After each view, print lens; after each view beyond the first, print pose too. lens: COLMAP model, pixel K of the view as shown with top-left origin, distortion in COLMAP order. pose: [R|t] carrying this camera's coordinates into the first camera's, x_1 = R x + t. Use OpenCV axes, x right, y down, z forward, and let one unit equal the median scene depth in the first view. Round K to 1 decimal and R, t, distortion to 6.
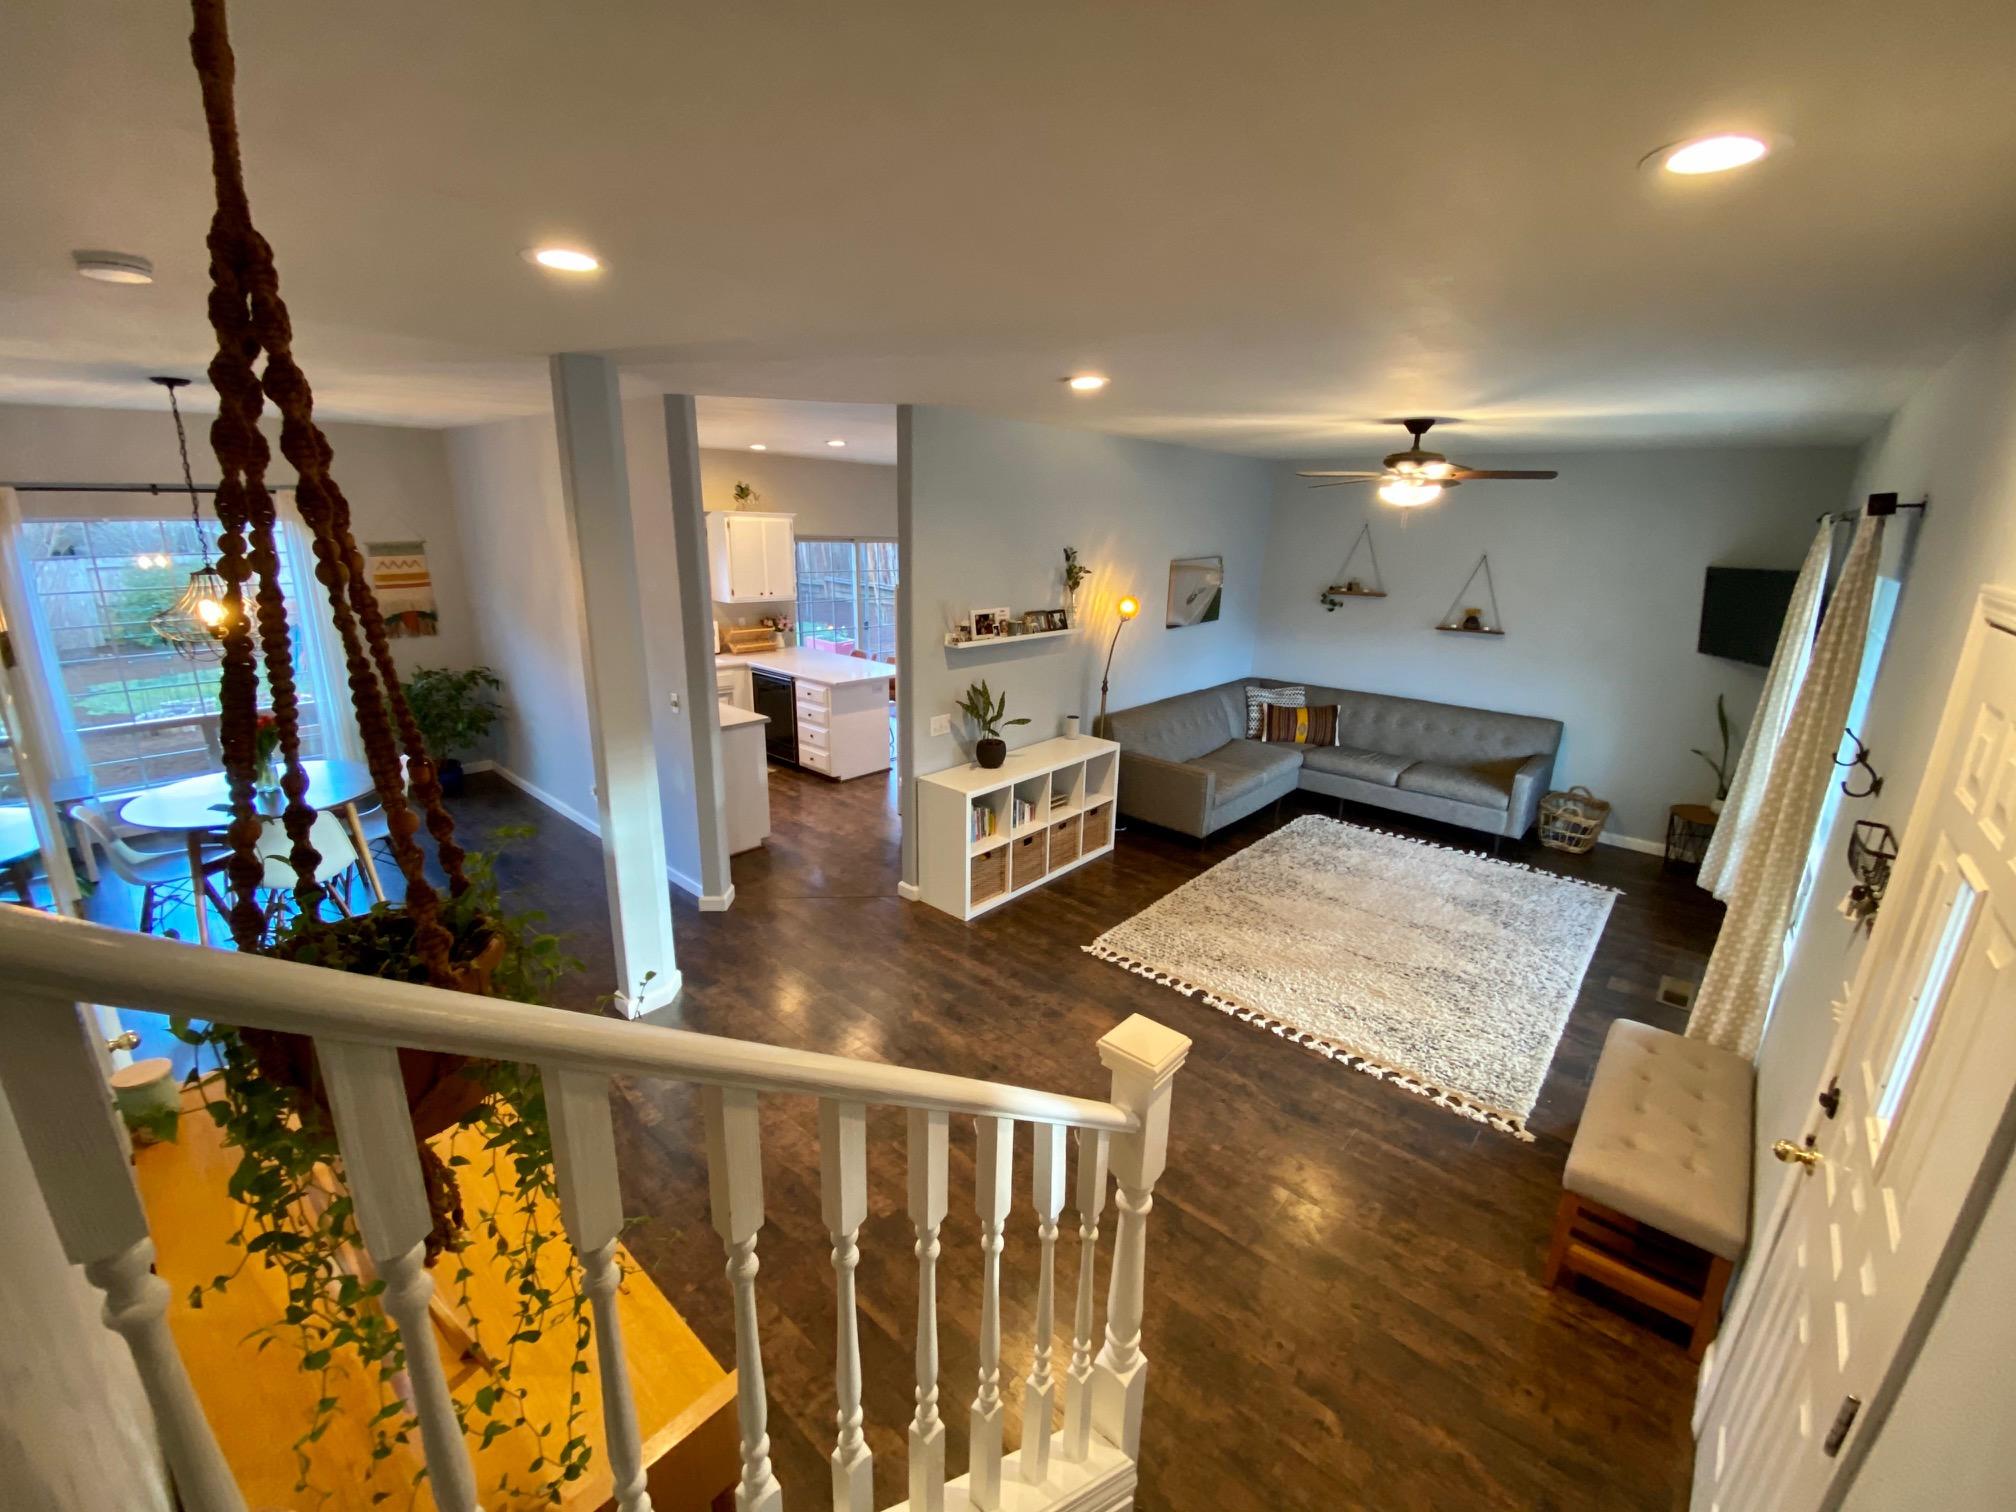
lens RADIAL K [[801.8, 0, 1011.2], [0, 801.8, 745.0], [0, 0, 1]] dist [0.020796, -0.015748]
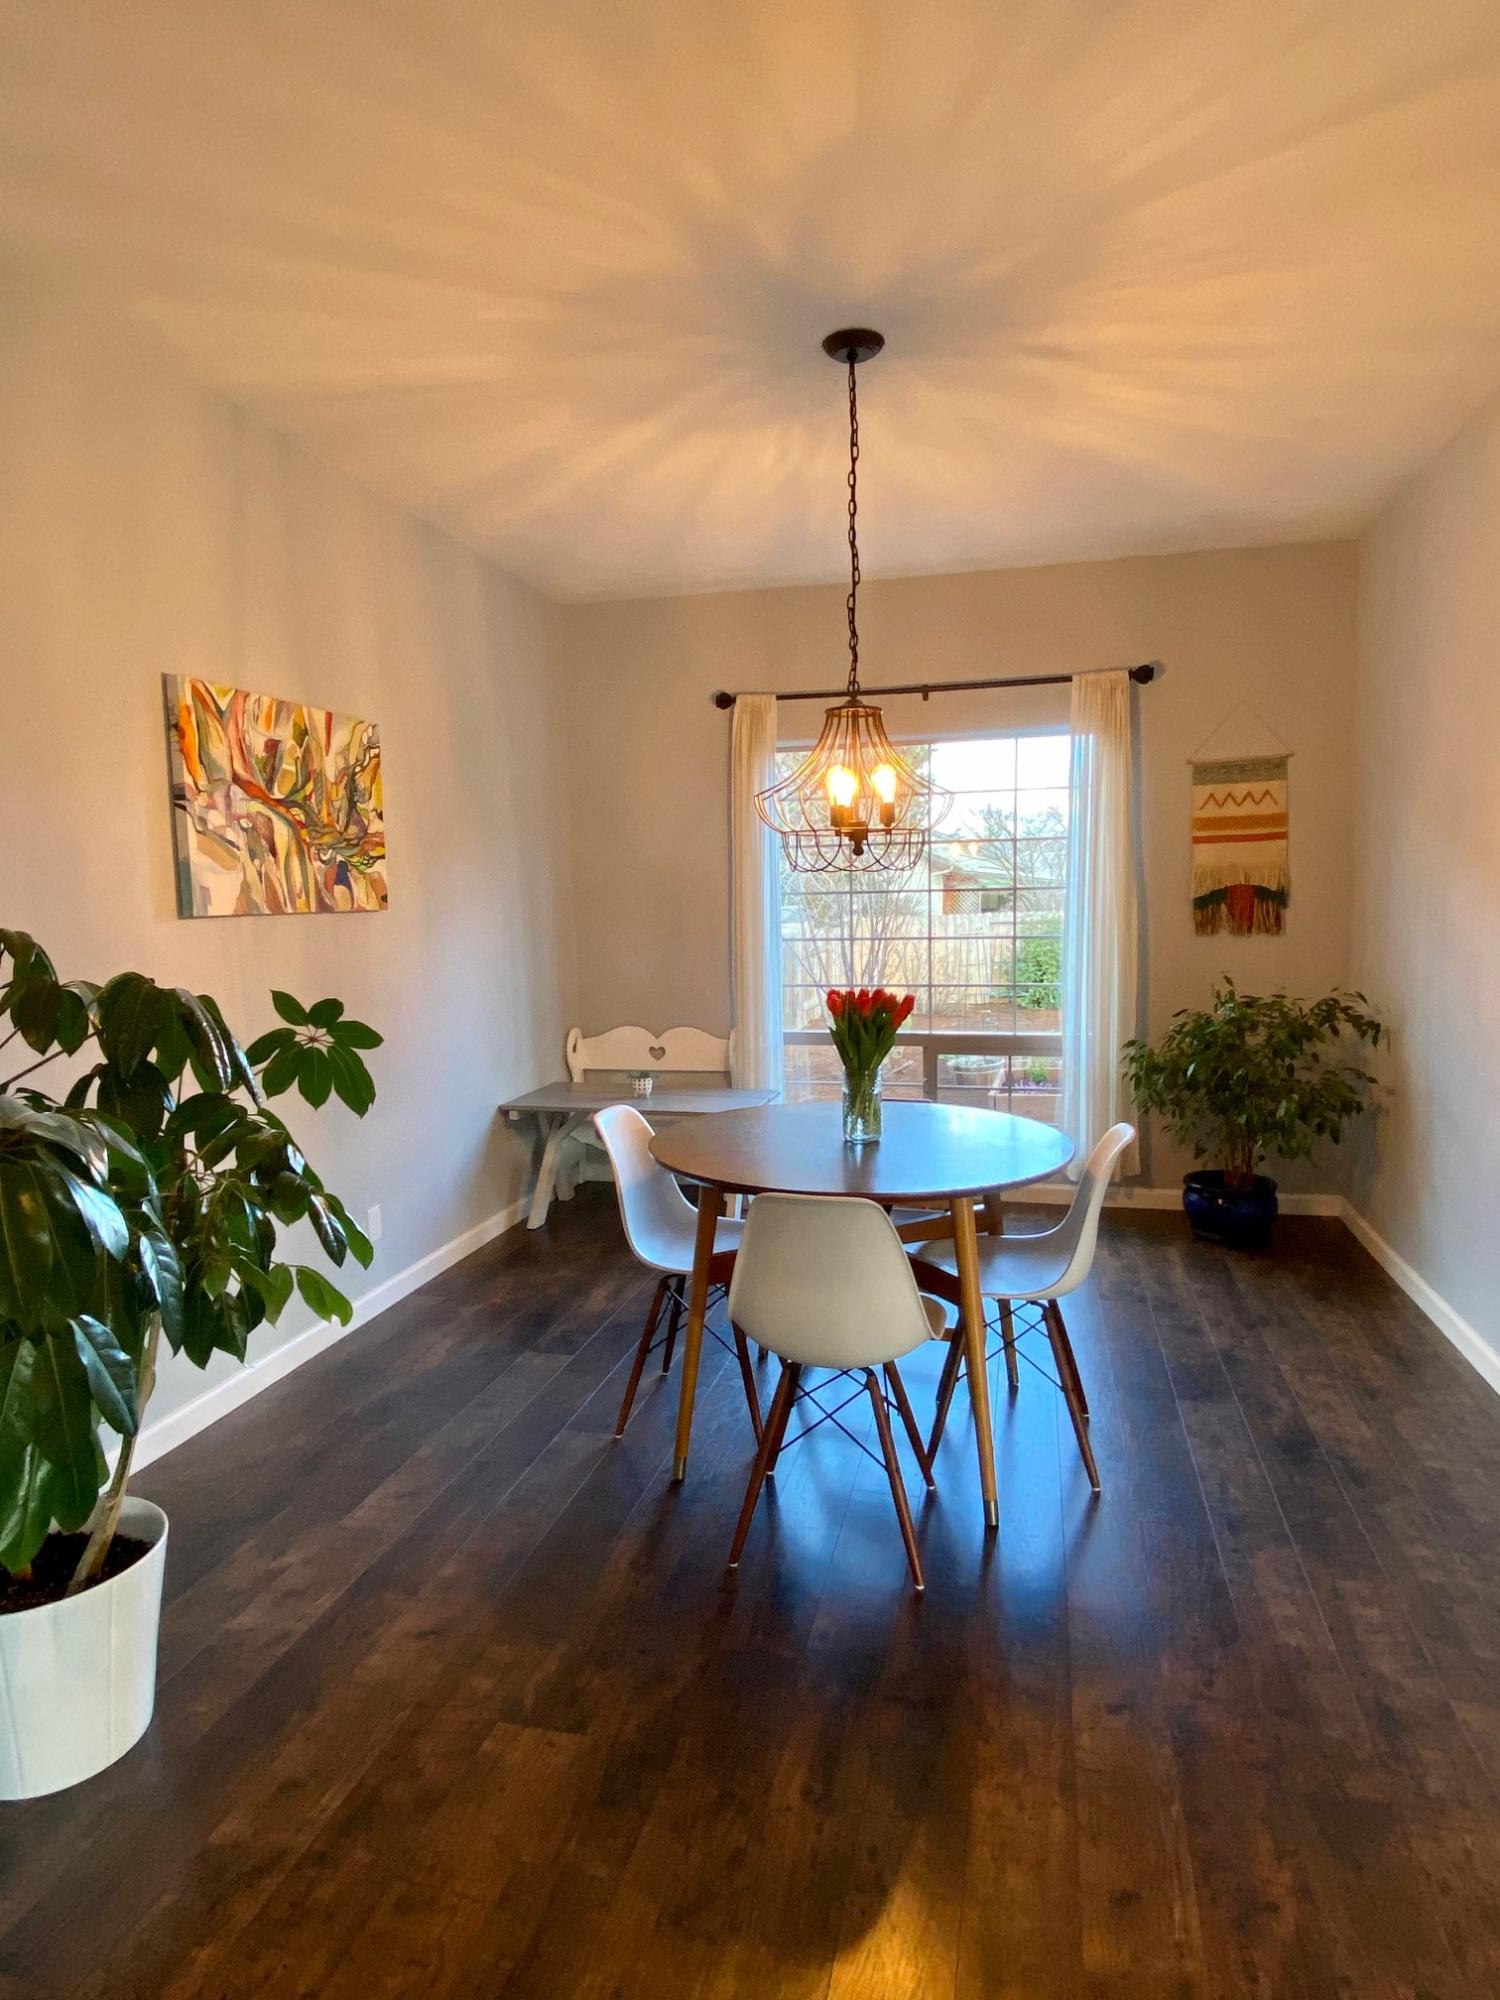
lens RADIAL K [[1129.6, 0, 745.3], [0, 1129.6, 994.9], [0, 0, 1]] dist [0.042854, -0.000413]
pose [[0.456895, 0.041812, -0.888538, -0.256785], [-0.205487, 0.976838, -0.059696, 0.017981], [0.865461, 0.209857, 0.454904, 0.445944]]
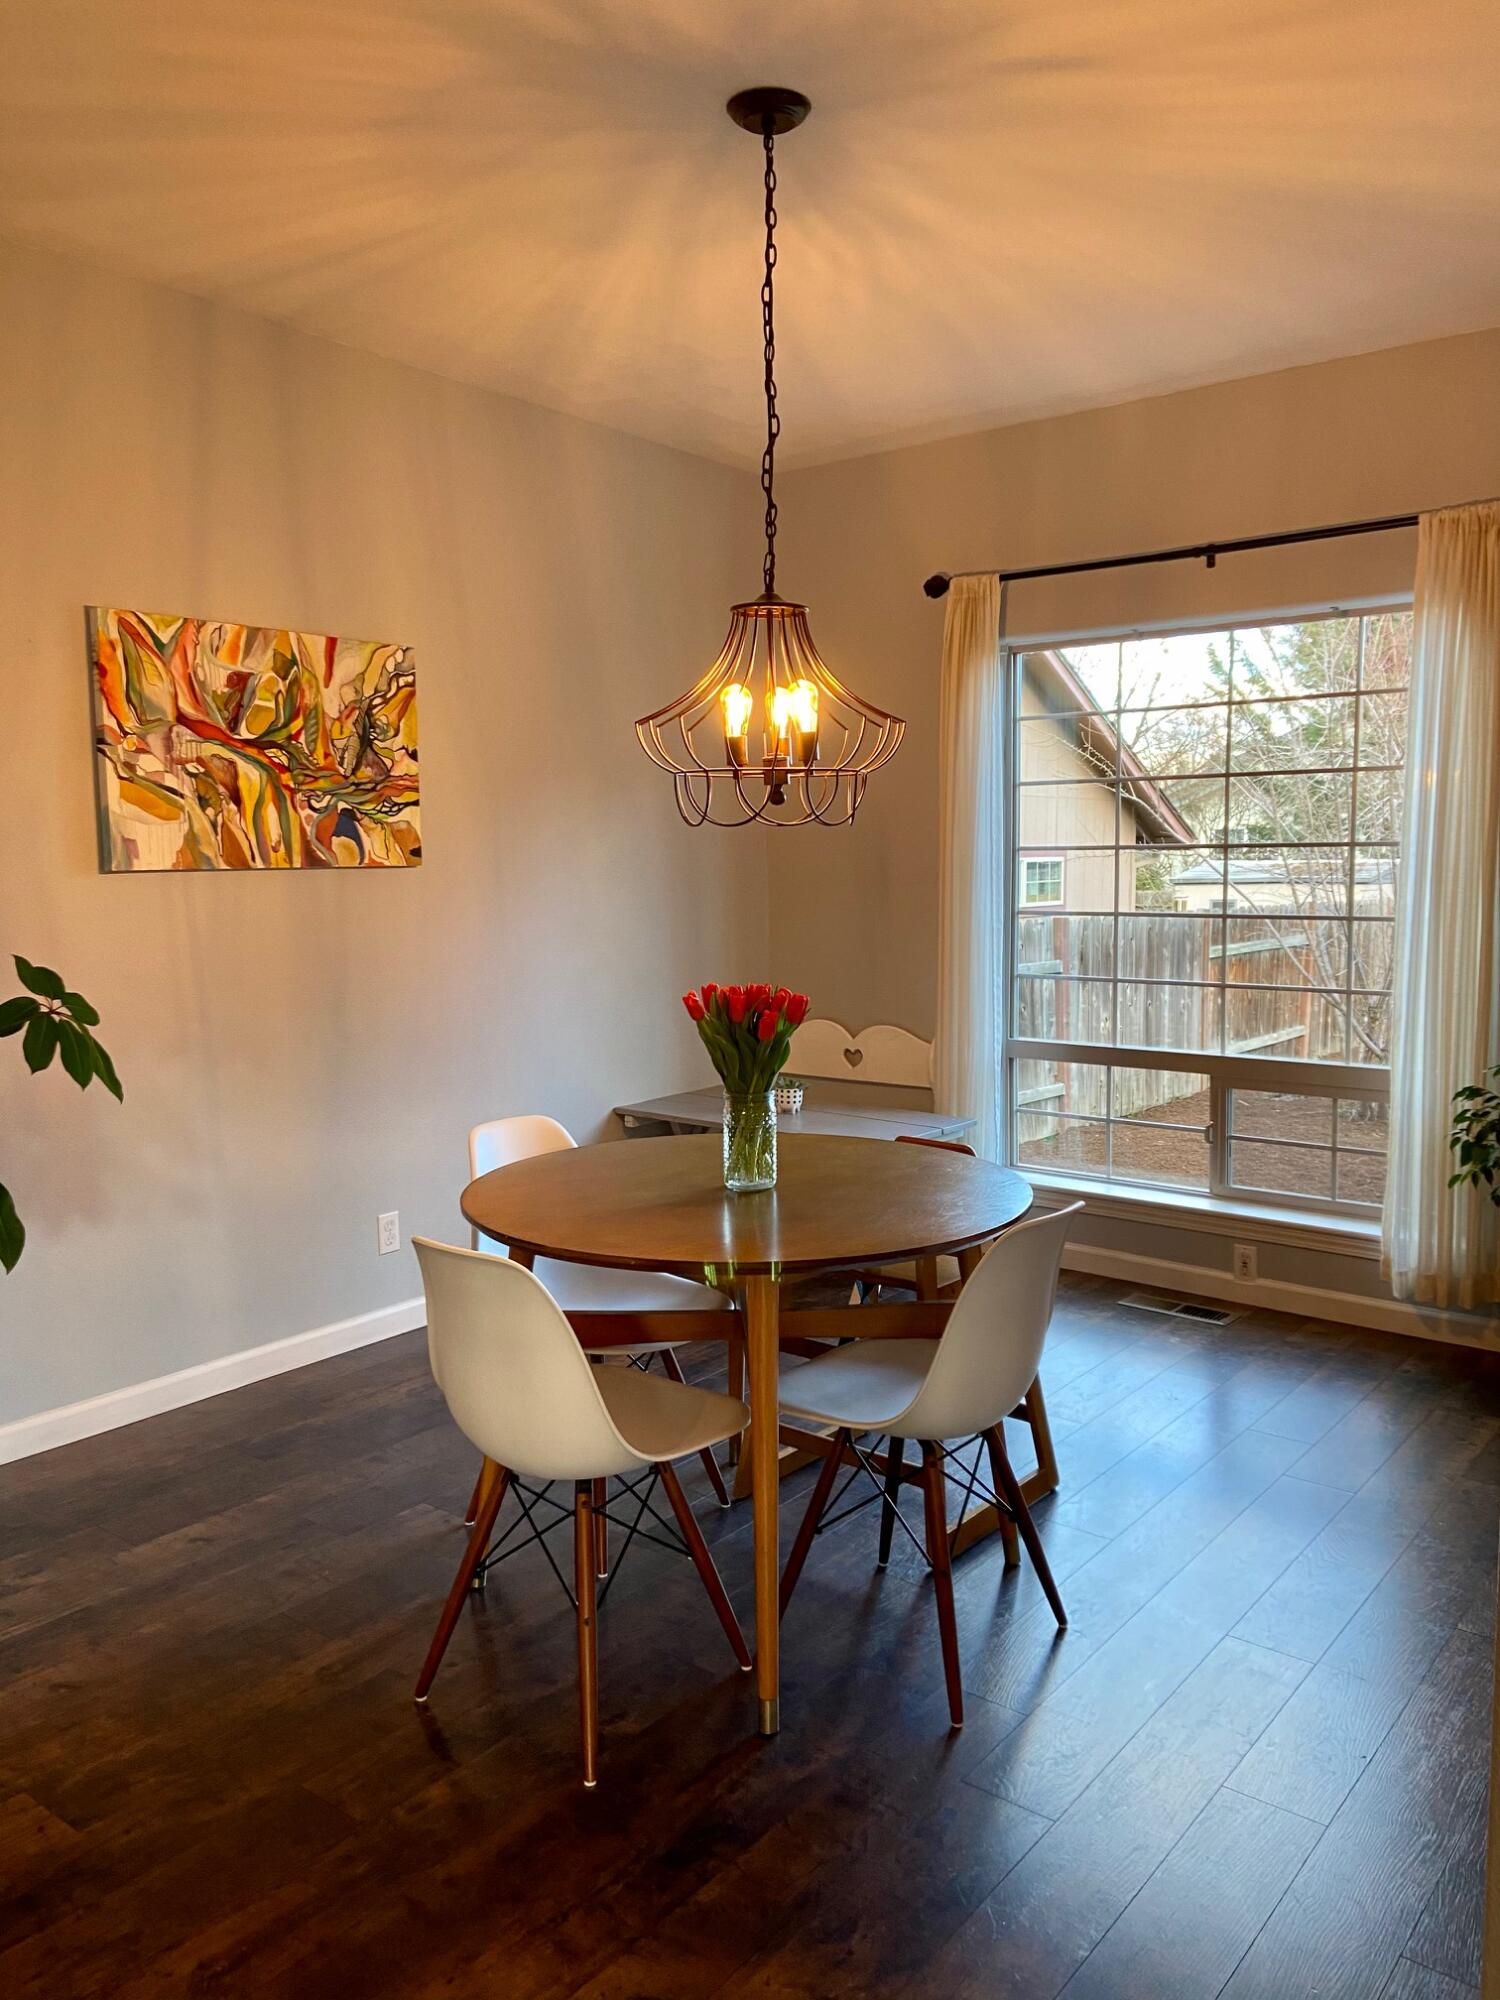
lens RADIAL K [[1496.6, 0, 757.3], [0, 1496.6, 980.2], [0, 0, 1]] dist [0.110615, -0.096400]
pose [[0.054080, 0.058585, -0.996816, -0.183424], [-0.255052, 0.965974, 0.042935, -0.049279], [0.965414, 0.251918, 0.067182, 0.689657]]
